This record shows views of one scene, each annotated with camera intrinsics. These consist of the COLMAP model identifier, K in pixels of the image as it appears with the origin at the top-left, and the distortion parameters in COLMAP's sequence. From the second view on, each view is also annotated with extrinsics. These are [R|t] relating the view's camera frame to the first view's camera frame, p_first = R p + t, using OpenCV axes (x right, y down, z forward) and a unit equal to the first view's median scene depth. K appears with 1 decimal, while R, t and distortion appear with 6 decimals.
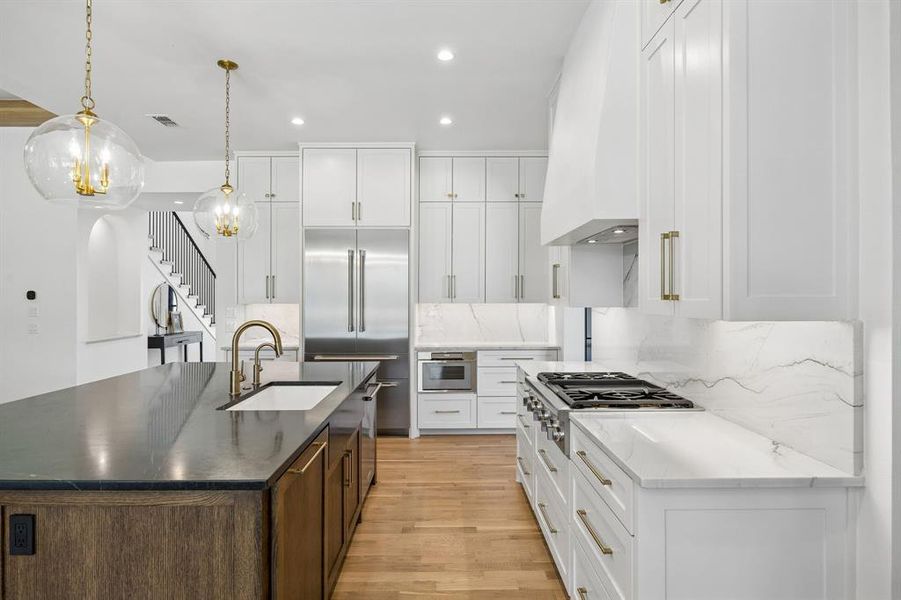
lens RADIAL K [[490.5, 0, 444.4], [0, 490.5, 297.1], [0, 0, 1]] dist [-0.006529, -0.000738]
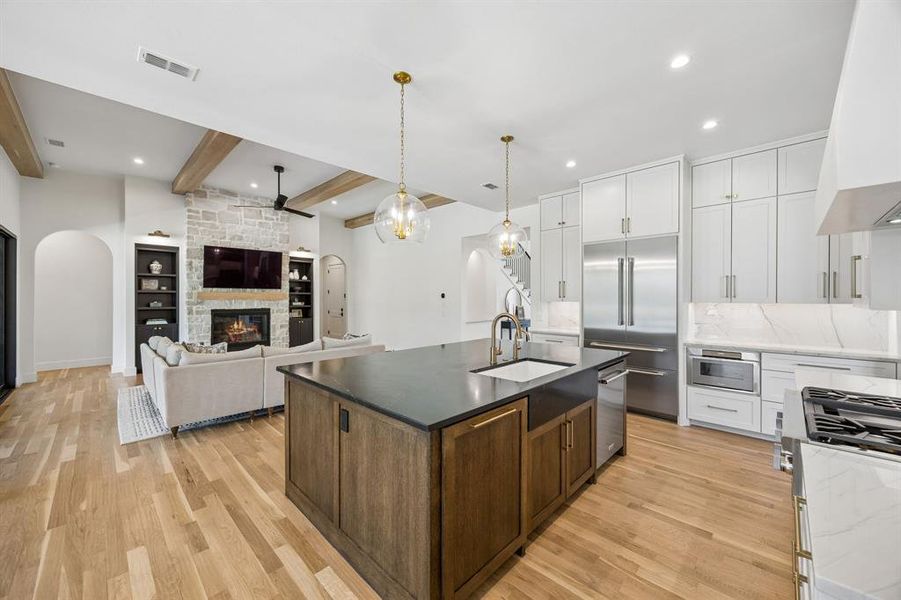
lens RADIAL K [[343.1, 0, 450.1], [0, 343.1, 298.0], [0, 0, 1]] dist [-0.000176, 0.000066]
pose [[0.712950, 0.002267, -0.701211, 0.105400], [-0.000476, 0.999996, 0.002749, 0.000963], [0.701215, -0.001626, 0.712948, 0.094408]]
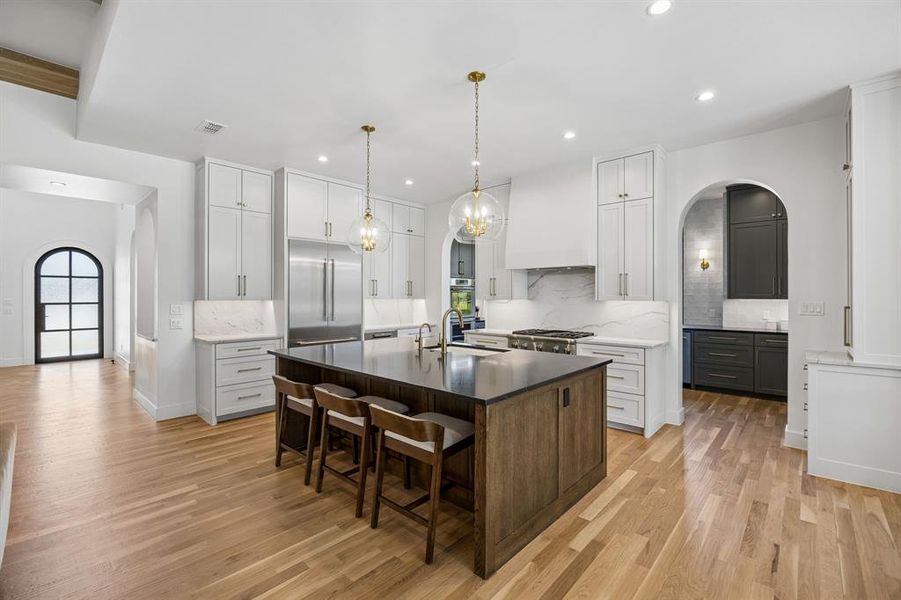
lens RADIAL K [[395.7, 0, 449.1], [0, 395.7, 294.4], [0, 0, 1]] dist [0.000237, 0.000100]
pose [[0.685591, 0.003030, 0.727981, -0.735642], [-0.000655, 0.999993, -0.003546, 0.003281], [-0.727987, 0.001954, 0.685588, 0.034631]]
